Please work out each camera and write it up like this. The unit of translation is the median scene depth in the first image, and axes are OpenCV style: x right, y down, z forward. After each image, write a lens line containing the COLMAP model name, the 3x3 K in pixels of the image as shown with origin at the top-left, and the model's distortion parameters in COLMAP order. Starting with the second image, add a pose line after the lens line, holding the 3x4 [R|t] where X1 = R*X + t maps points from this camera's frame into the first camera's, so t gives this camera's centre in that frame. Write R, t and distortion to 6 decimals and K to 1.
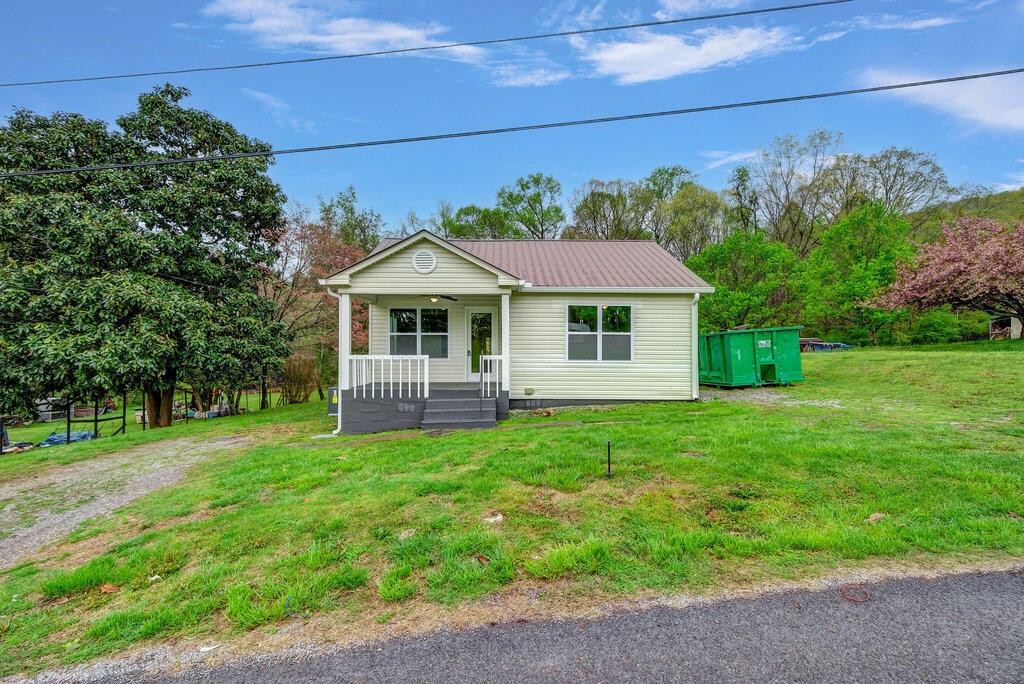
lens RADIAL K [[465.1, 0, 517.3], [0, 465.1, 345.3], [0, 0, 1]] dist [-0.000918, 0.006194]
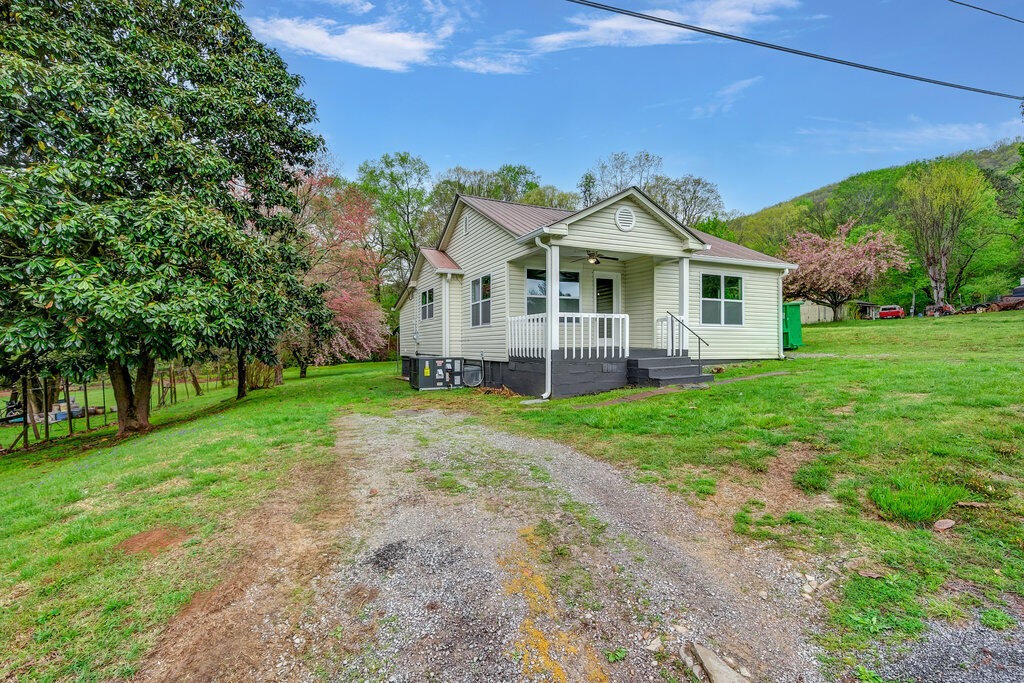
lens RADIAL K [[462.6, 0, 512.0], [0, 462.6, 341.5], [0, 0, 1]] dist [0.002328, 0.000428]
pose [[0.922979, -0.003363, 0.384835, -0.714810], [-0.000939, 0.999939, 0.010991, 0.061619], [-0.384849, -0.010506, 0.922920, 0.166612]]
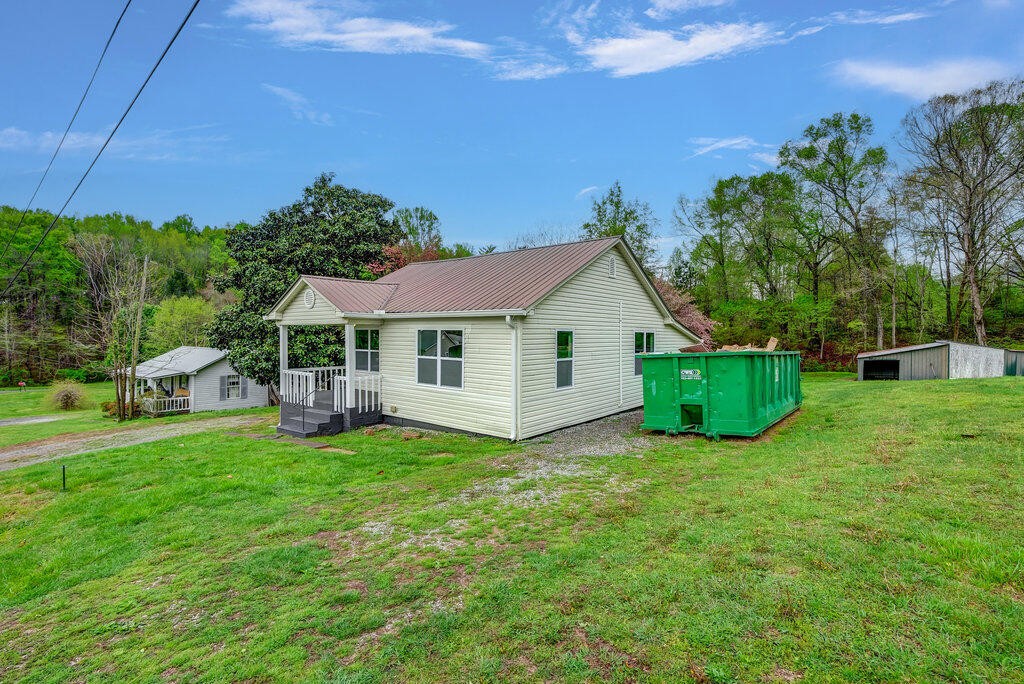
lens RADIAL K [[465.1, 0, 517.3], [0, 465.1, 345.3], [0, 0, 1]] dist [-0.000918, 0.006194]
pose [[0.761594, 0.019901, -0.647749, 0.932410], [0.003086, 0.999406, 0.034333, -0.085351], [0.648047, -0.028147, 0.761080, 0.358886]]
